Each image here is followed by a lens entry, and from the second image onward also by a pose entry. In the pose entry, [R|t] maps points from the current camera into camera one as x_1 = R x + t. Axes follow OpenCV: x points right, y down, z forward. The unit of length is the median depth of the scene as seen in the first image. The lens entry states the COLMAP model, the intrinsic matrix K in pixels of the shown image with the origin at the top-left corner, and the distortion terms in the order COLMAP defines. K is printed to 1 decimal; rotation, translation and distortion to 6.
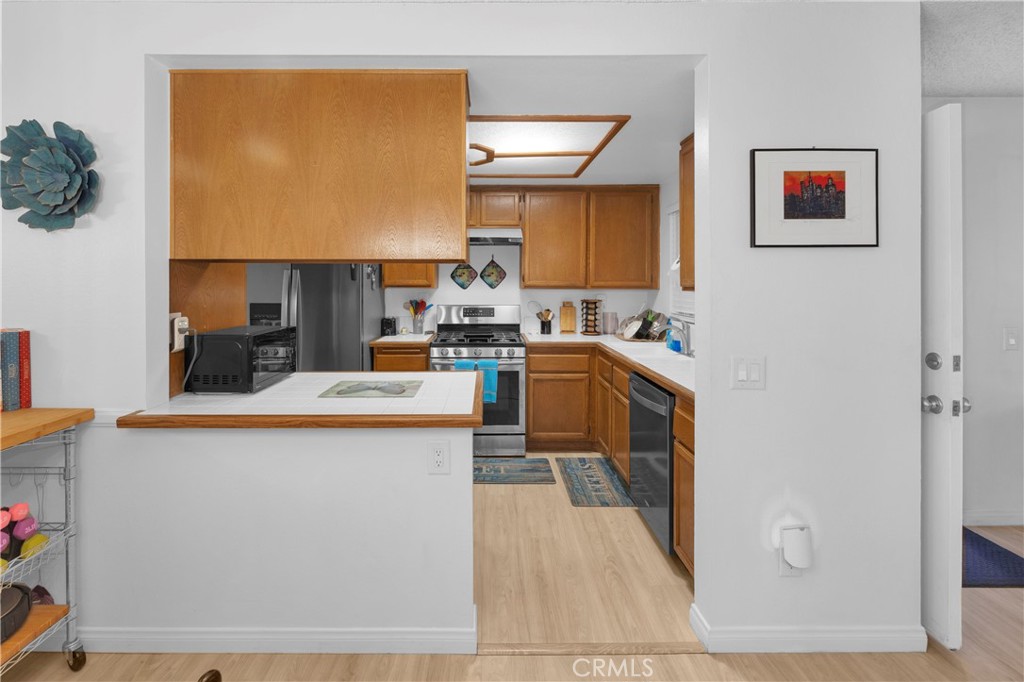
lens RADIAL K [[448.4, 0, 488.0], [0, 448.4, 282.5], [0, 0, 1]] dist [0.001511, 0.000072]
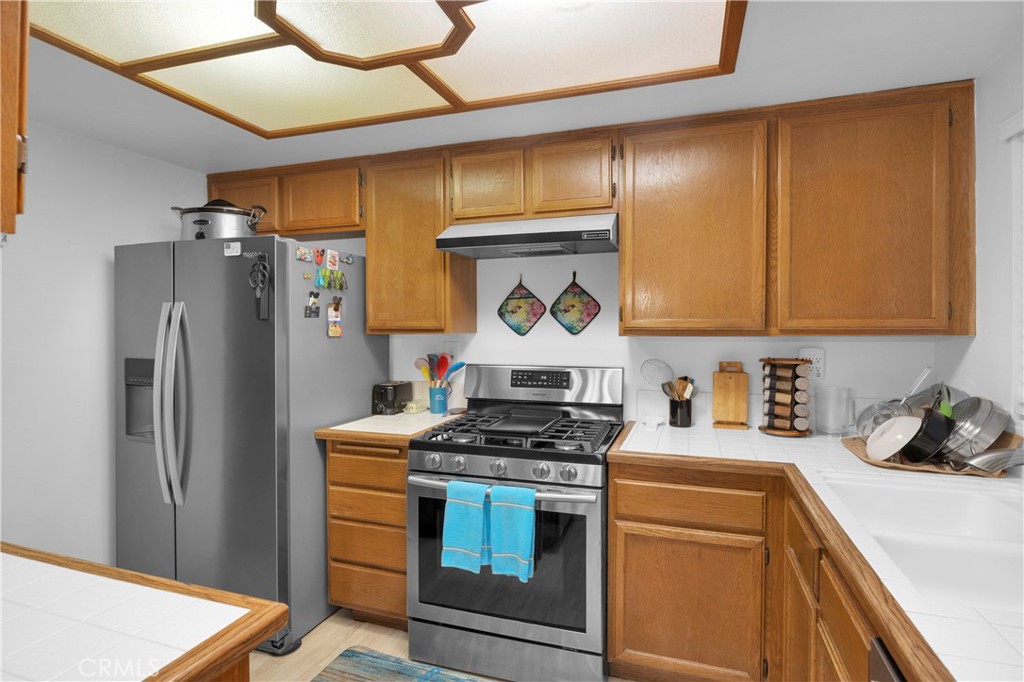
lens RADIAL K [[484.5, 0, 500.5], [0, 484.5, 332.8], [0, 0, 1]] dist [-0.002896, -0.000212]
pose [[0.930623, -0.000339, -0.365979, 0.142578], [0.003593, 0.999960, 0.008210, 0.006188], [0.365962, -0.008955, 0.930587, 0.434283]]
